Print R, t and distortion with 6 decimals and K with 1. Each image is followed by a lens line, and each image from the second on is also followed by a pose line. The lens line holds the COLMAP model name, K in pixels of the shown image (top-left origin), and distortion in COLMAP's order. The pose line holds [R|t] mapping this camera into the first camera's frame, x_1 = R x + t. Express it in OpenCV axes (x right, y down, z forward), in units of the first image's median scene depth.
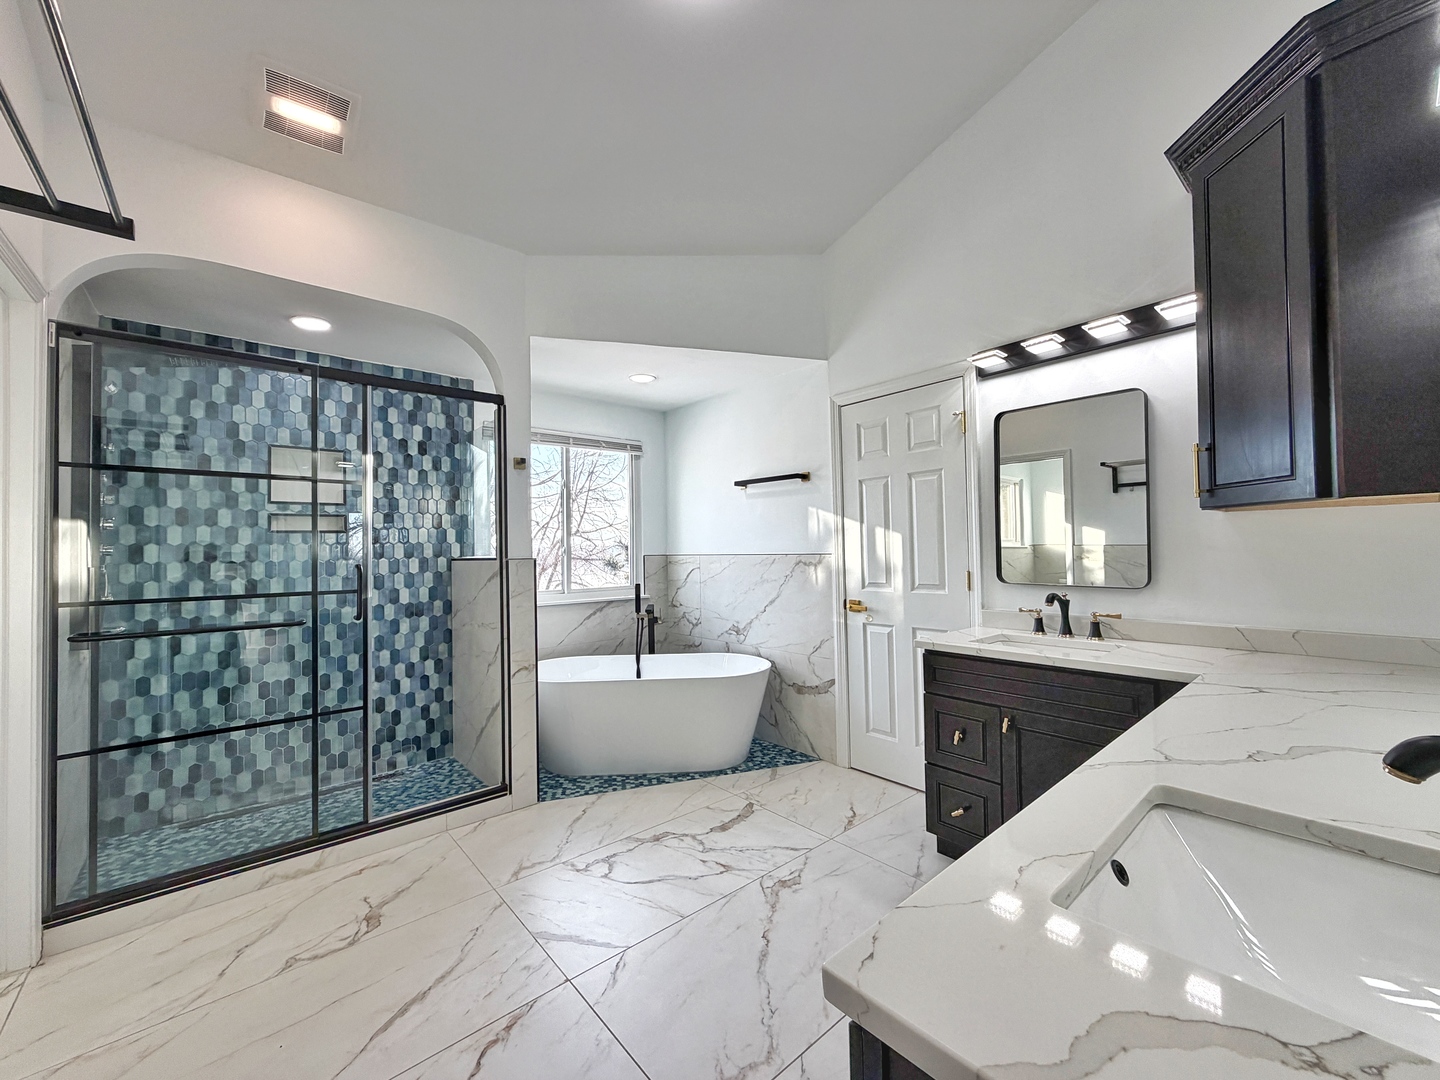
lens RADIAL K [[571.6, 0, 720.9], [0, 571.6, 544.4], [0, 0, 1]] dist [-0.002768, 0.000805]
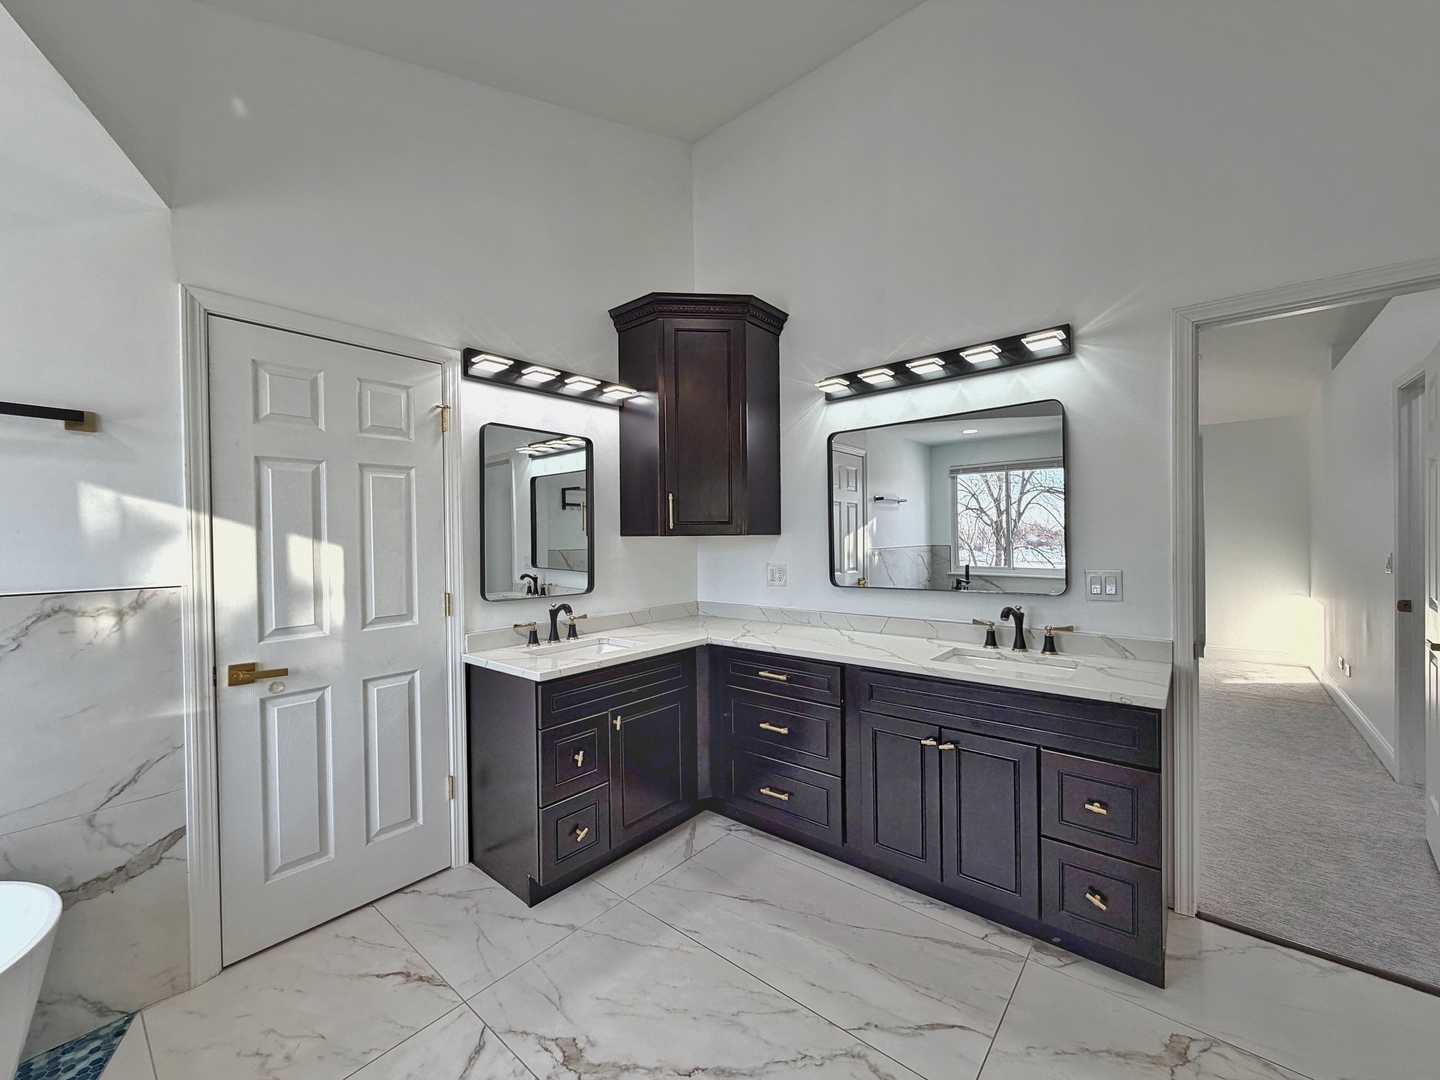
lens RADIAL K [[571.6, 0, 725.6], [0, 571.6, 538.3], [0, 0, 1]] dist [-0.002768, 0.000805]
pose [[-0.150066, 0.017853, 0.988515, -0.409161], [0.006952, 0.999831, -0.017002, -0.014611], [-0.988652, 0.004320, -0.150164, 0.613530]]
